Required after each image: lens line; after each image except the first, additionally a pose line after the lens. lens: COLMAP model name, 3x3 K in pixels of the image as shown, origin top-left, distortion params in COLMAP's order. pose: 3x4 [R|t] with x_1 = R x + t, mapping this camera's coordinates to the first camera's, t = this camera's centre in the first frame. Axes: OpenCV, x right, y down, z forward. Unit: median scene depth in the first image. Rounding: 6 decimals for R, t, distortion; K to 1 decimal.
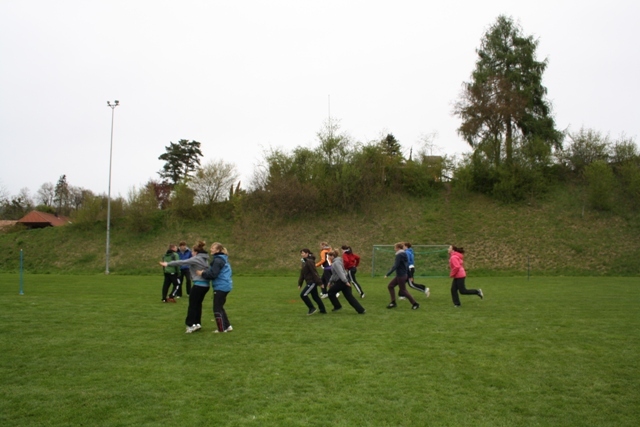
lens RADIAL K [[537.3, 0, 324.3], [0, 537.3, 210.1], [0, 0, 1]] dist [-0.140150, 0.119673]
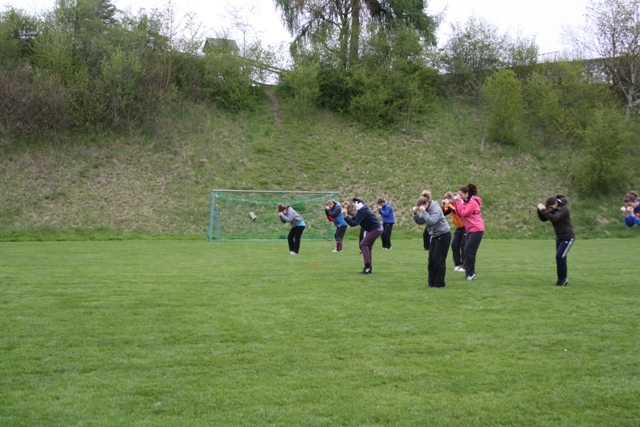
lens RADIAL K [[993.1, 0, 322.7], [0, 993.1, 215.1], [0, 0, 1]] dist [0.010825, 0.000000]
pose [[0.907793, 0.002545, 0.419411, -0.222377], [-0.040497, 0.995841, 0.081612, -0.003674], [-0.417459, -0.091071, 0.904121, -0.083198]]
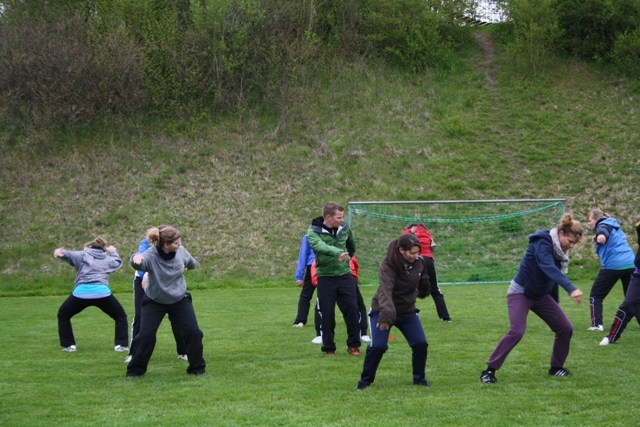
lens RADIAL K [[1575.8, 0, 320.1], [0, 1575.8, 216.2], [0, 0, 1]] dist [0.122857, 0.000000]
pose [[0.976834, -0.021965, 0.212868, -0.130401], [0.006898, 0.997434, 0.071266, -0.002350], [-0.213887, -0.068146, 0.974479, -0.055925]]
